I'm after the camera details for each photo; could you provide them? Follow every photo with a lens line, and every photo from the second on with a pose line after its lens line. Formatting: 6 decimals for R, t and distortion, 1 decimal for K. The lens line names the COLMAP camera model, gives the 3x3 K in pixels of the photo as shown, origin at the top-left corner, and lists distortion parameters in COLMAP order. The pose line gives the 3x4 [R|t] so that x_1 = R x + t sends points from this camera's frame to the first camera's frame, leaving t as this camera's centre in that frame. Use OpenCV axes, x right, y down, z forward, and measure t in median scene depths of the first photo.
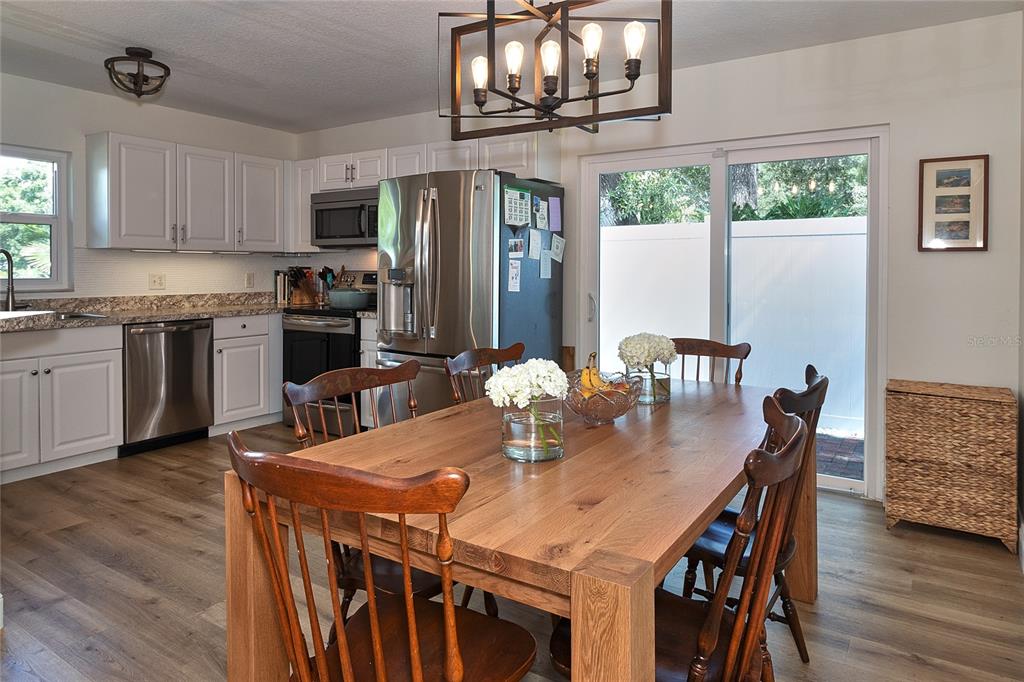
lens RADIAL K [[649.6, 0, 500.8], [0, 649.6, 274.7], [0, 0, 1]] dist [-0.002412, -0.001096]
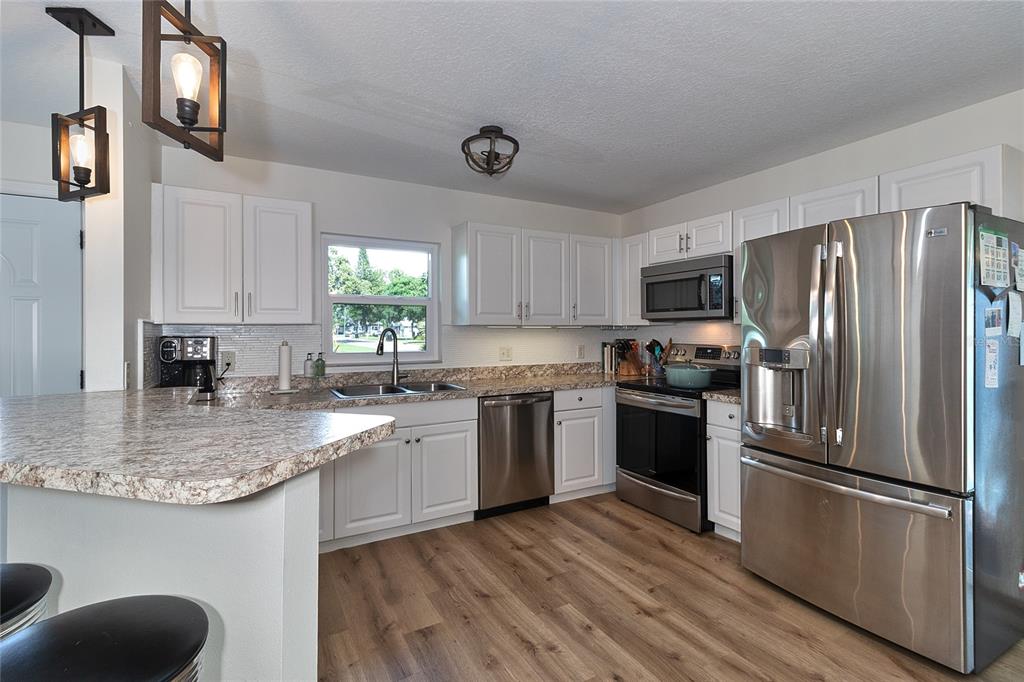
lens RADIAL K [[477.4, 0, 508.5], [0, 477.4, 323.7], [0, 0, 1]] dist [0.002587, 0.000606]
pose [[0.889777, -0.011327, -0.456255, -0.156901], [-0.000364, 0.999674, -0.025528, -0.021300], [0.456395, 0.022880, 0.889483, 0.283725]]
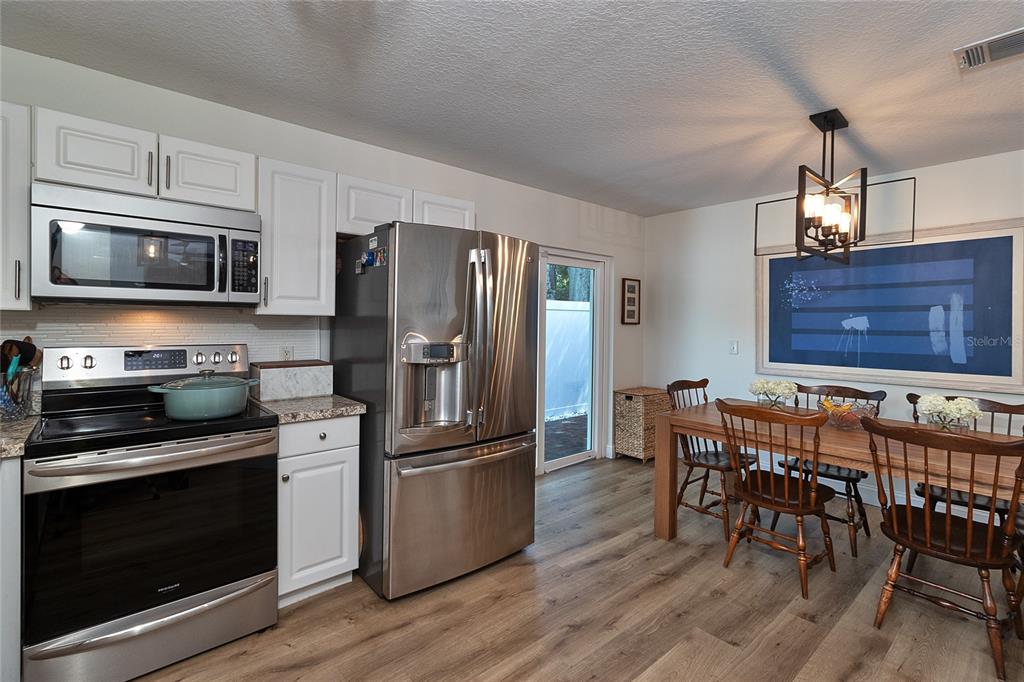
lens RADIAL K [[477.4, 0, 508.5], [0, 477.4, 323.7], [0, 0, 1]] dist [0.002587, 0.000606]
pose [[0.263803, -0.004744, 0.964565, -0.600536], [0.001387, 0.999989, 0.004539, -0.031105], [-0.964576, 0.000140, 0.263807, 0.670345]]
